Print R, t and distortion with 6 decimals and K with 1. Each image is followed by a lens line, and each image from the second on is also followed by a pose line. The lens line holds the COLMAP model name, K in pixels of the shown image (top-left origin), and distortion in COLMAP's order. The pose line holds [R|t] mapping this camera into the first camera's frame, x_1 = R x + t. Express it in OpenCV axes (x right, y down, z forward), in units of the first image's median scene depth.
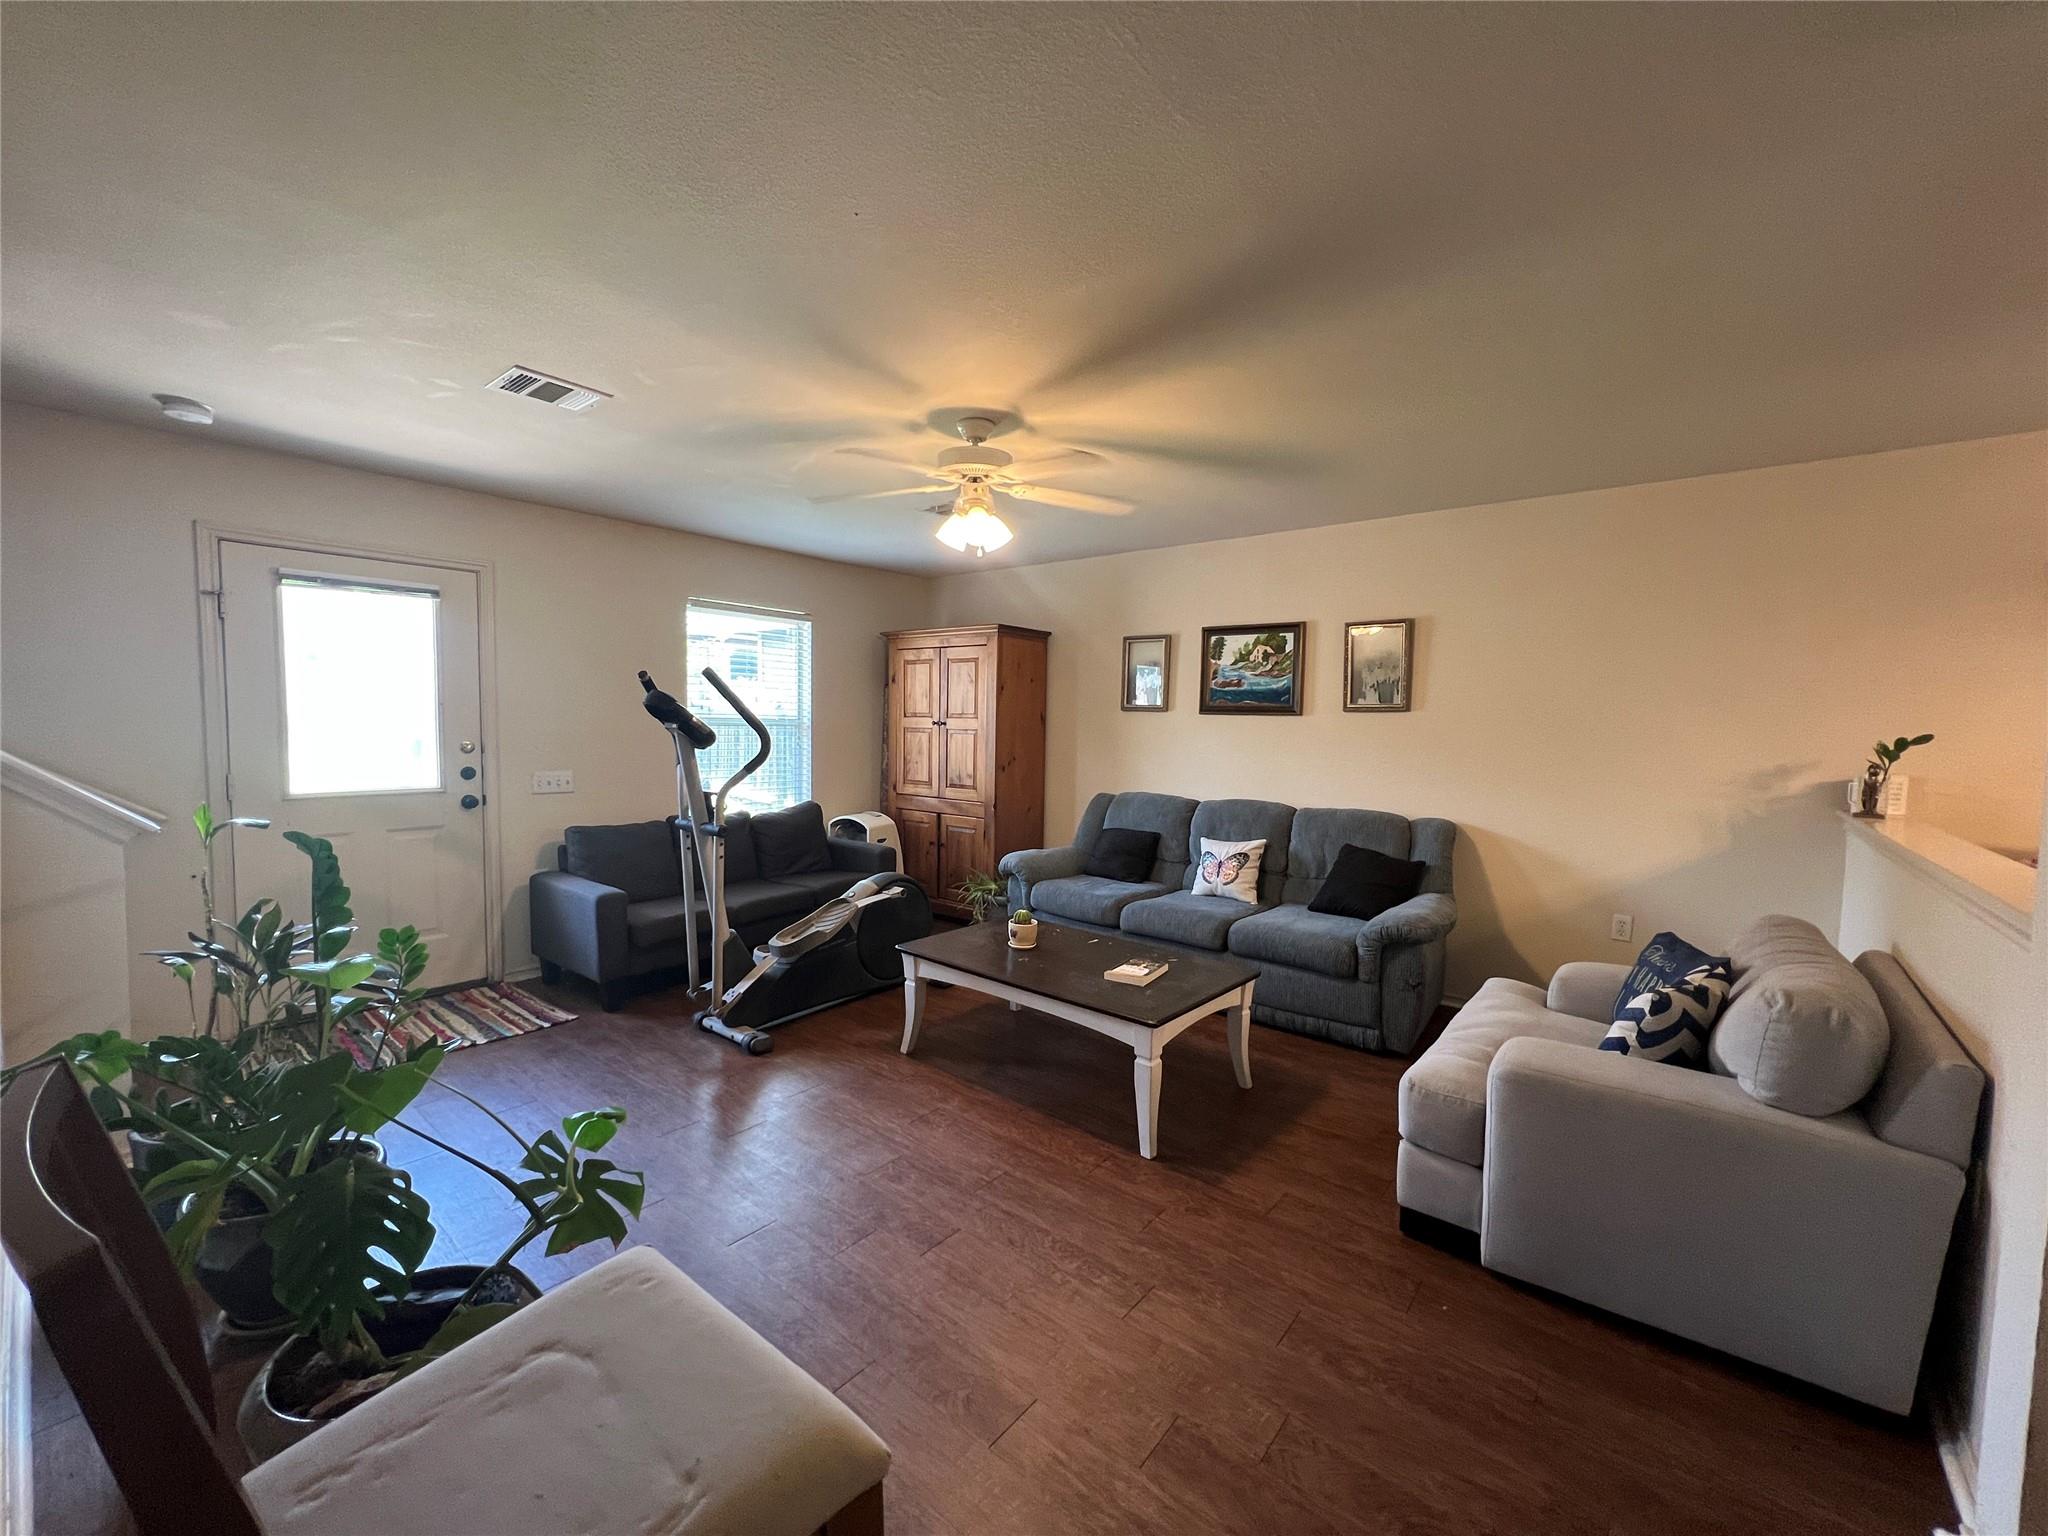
lens RADIAL K [[821.2, 0, 1025.2], [0, 821.2, 767.7], [0, 0, 1]] dist [0.000346, 0.000005]
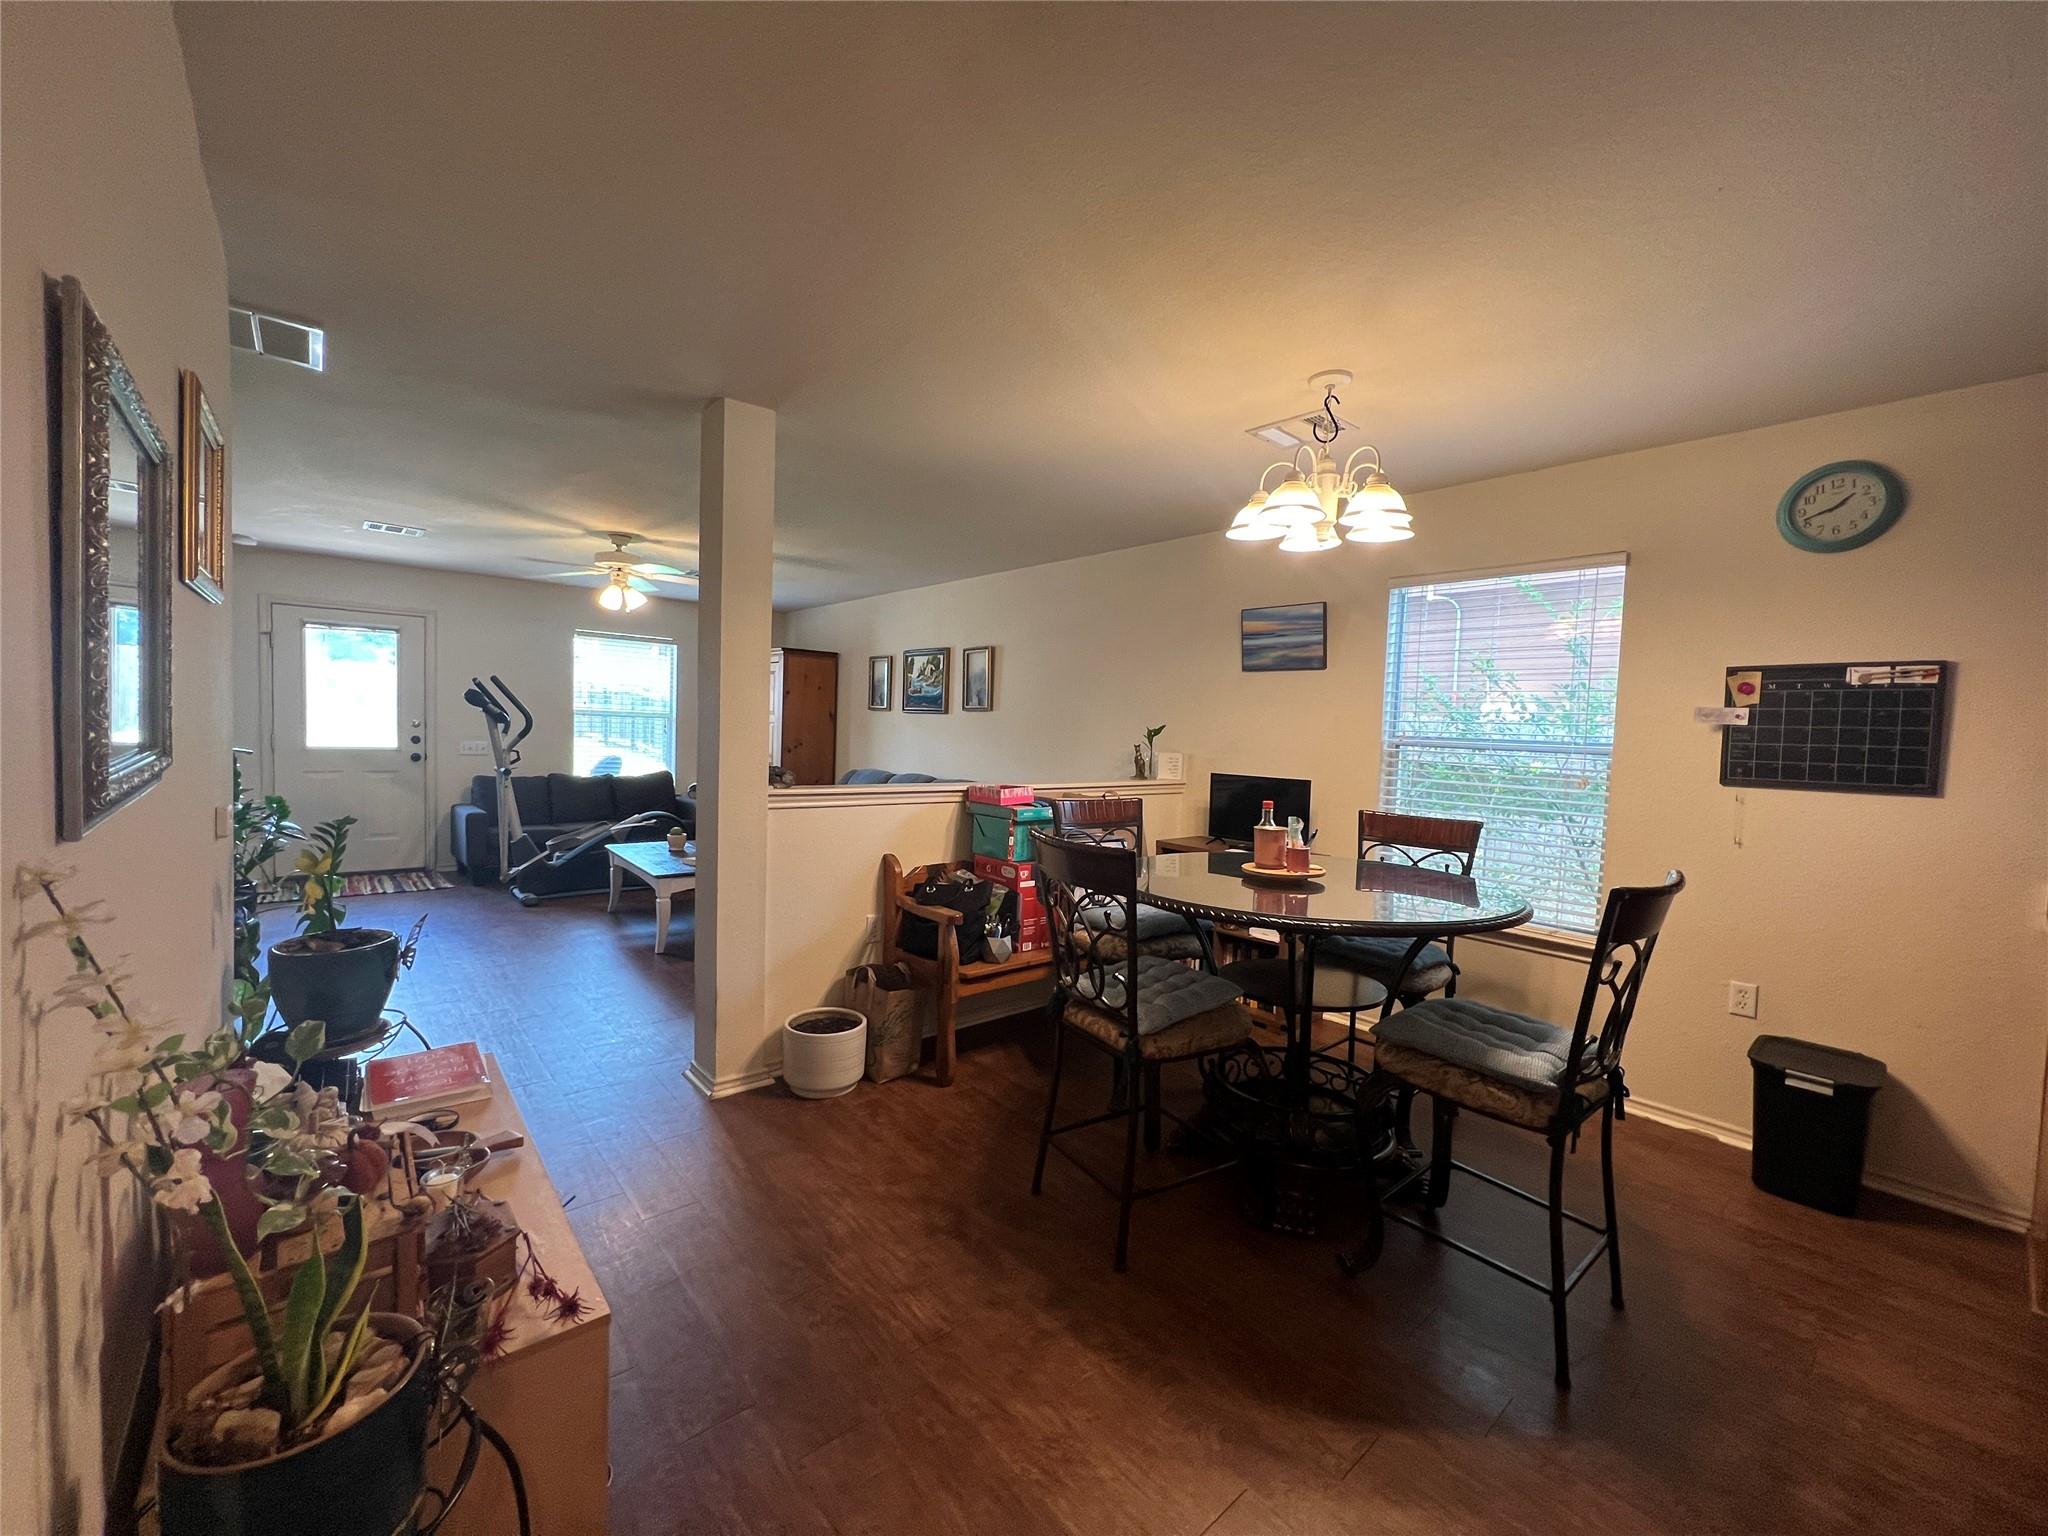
lens RADIAL K [[821.2, 0, 1021.2], [0, 821.2, 765.8], [0, 0, 1]] dist [0.000346, 0.000005]
pose [[0.985623, 0.026788, -0.166823, 0.690623], [-0.029115, 0.999510, -0.011522, 0.037178], [0.166433, 0.016214, 0.985919, -0.360298]]
